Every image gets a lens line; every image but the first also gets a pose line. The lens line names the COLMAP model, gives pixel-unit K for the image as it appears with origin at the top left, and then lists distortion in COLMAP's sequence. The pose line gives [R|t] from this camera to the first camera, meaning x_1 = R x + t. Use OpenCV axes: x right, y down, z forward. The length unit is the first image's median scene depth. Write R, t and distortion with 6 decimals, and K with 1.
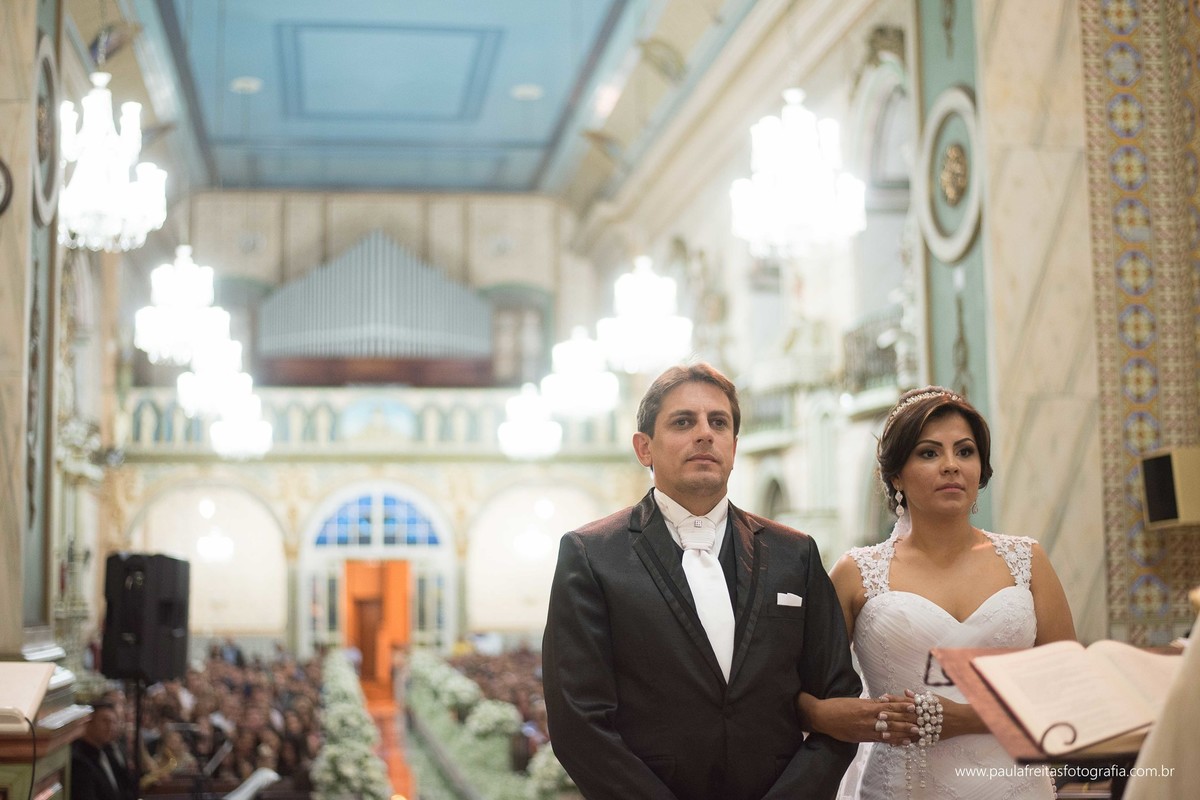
lens RADIAL K [[1790.0, 0, 600.0], [0, 1790.0, 400.0], [0, 0, 1]] dist [-0.102789, 0.085449]
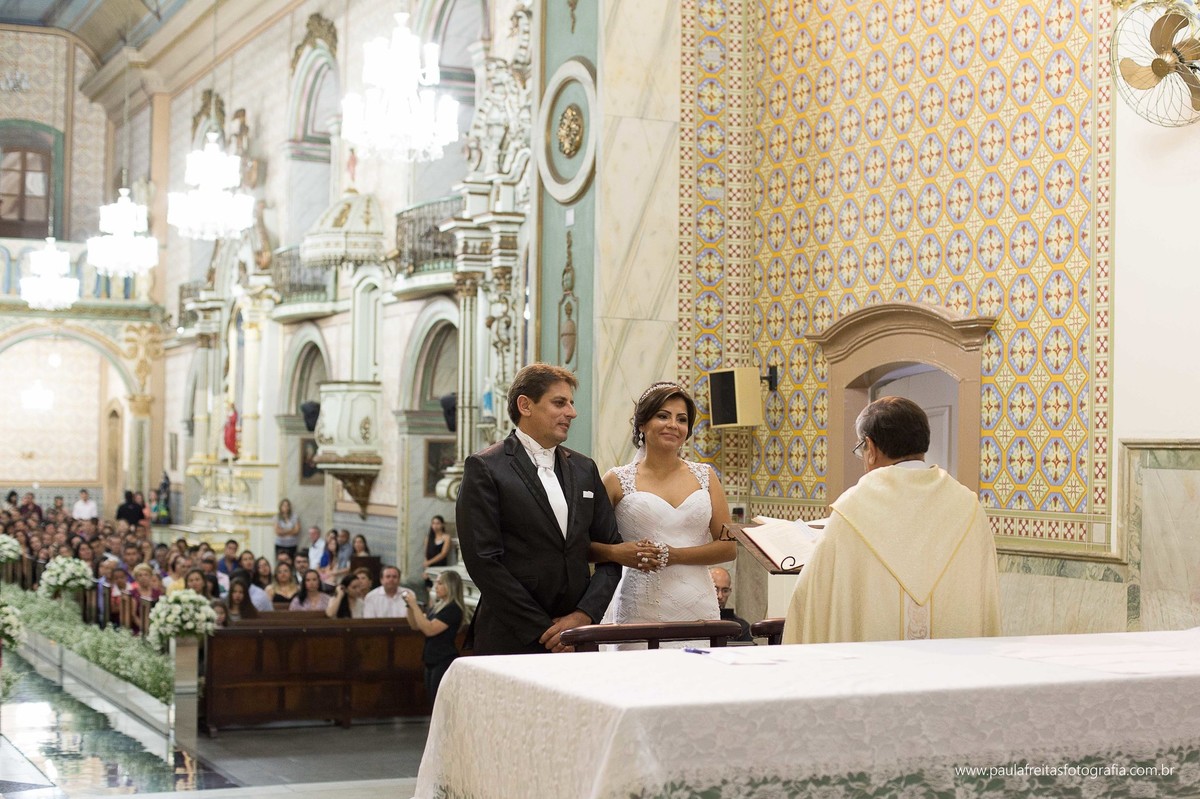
lens RADIAL K [[1907.7, 0, 600.0], [0, 1907.7, 399.5], [0, 0, 1]] dist [-0.047446, -0.054793]
pose [[0.959626, 0.031518, 0.279507, -0.143099], [-0.054123, 0.995823, 0.073528, -0.041884], [-0.276023, -0.085687, 0.957324, -0.274060]]
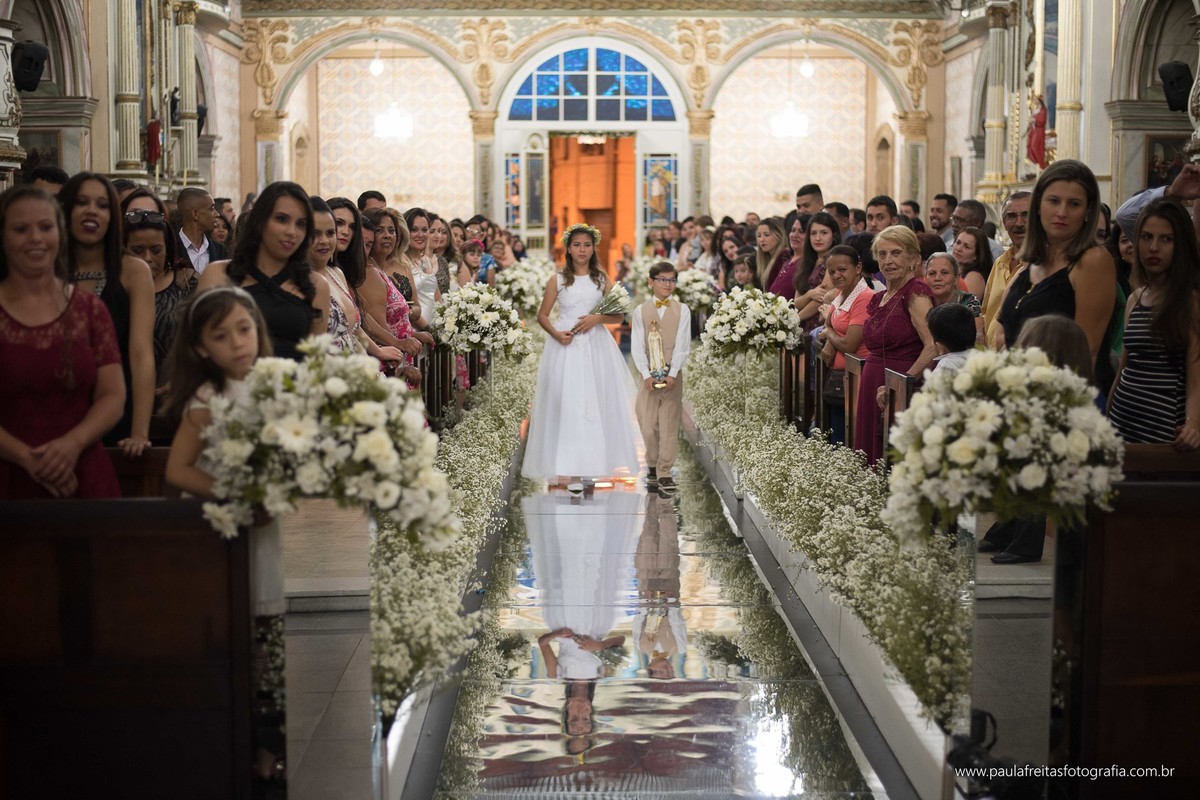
lens RADIAL K [[1730.4, 0, 559.2], [0, 1730.4, 368.9], [0, 0, 1]] dist [-0.046654, -0.015649]
pose [[0.987077, 0.021150, -0.158842, -0.064085], [0.009175, 0.982166, 0.187791, 0.189235], [0.159981, -0.186822, 0.969280, 0.970251]]
